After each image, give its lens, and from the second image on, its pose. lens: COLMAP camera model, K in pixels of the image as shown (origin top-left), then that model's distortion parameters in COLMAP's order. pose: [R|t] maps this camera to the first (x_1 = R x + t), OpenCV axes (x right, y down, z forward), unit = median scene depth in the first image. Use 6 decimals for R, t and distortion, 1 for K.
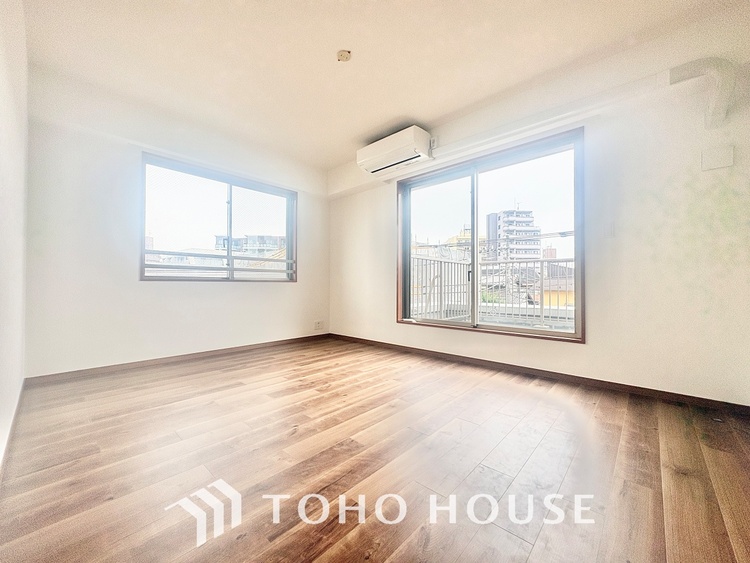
lens RADIAL K [[298.8, 0, 376.1], [0, 298.8, 279.0], [0, 0, 1]] dist [-0.001291, -0.000347]
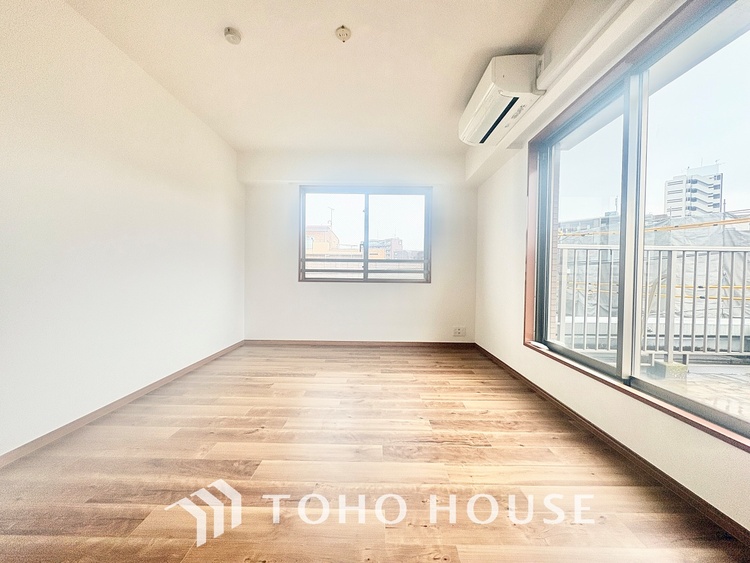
lens RADIAL K [[298.8, 0, 374.3], [0, 298.8, 278.6], [0, 0, 1]] dist [-0.001291, -0.000347]
pose [[0.671031, 0.010836, -0.741350, 0.442351], [0.003868, 0.999828, 0.018115, -0.030786], [0.741419, -0.015023, 0.670874, 0.336198]]
